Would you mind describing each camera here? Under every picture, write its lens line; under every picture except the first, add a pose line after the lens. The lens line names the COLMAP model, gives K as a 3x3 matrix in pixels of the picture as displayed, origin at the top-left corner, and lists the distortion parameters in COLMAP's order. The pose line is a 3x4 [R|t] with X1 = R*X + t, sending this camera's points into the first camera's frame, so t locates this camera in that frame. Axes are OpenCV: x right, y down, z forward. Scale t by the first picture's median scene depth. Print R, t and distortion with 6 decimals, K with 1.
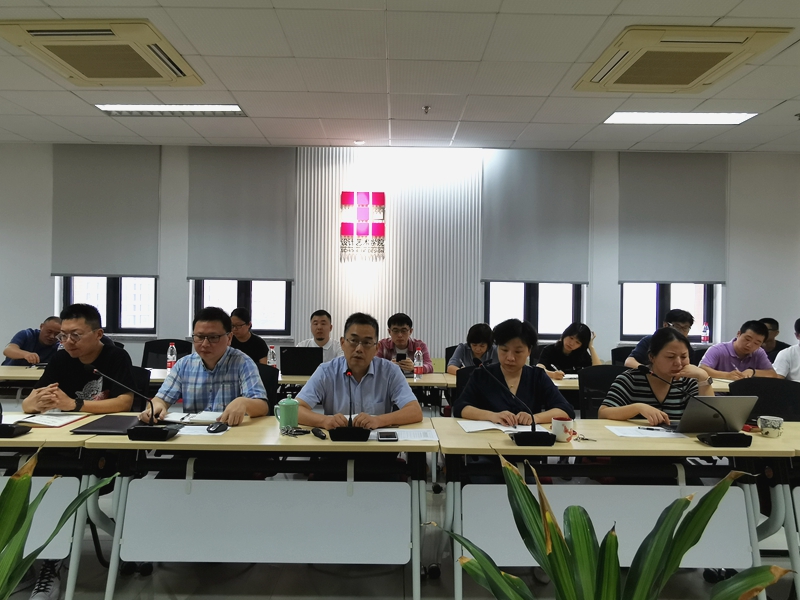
lens RADIAL K [[613.2, 0, 399.1], [0, 613.2, 307.5], [0, 0, 1]] dist [0.014411, -0.012054]
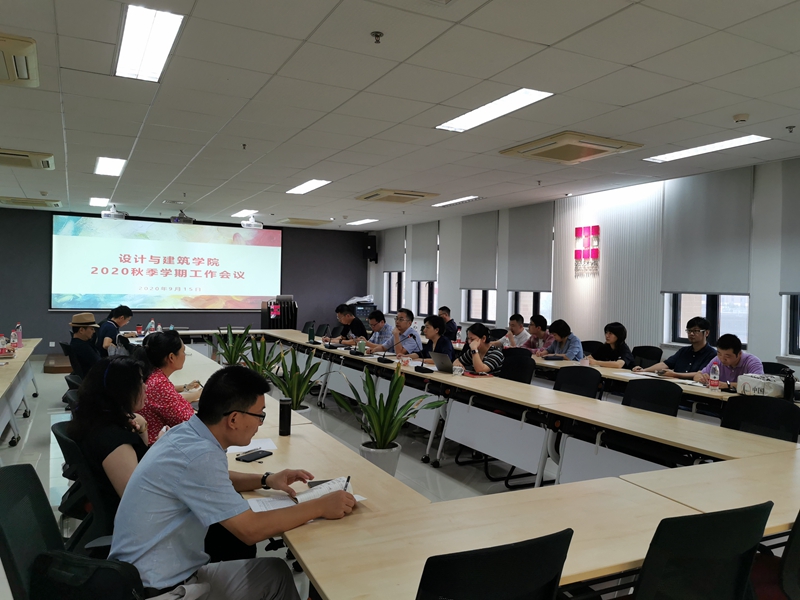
lens RADIAL K [[616.8, 0, 402.9], [0, 616.8, 300.4], [0, 0, 1]] dist [0.064782, -0.084537]
pose [[0.488506, 0.010585, -0.872496, 0.944048], [-0.039538, 0.999168, -0.010015, 0.005745], [0.871664, 0.039389, 0.488518, -0.025165]]
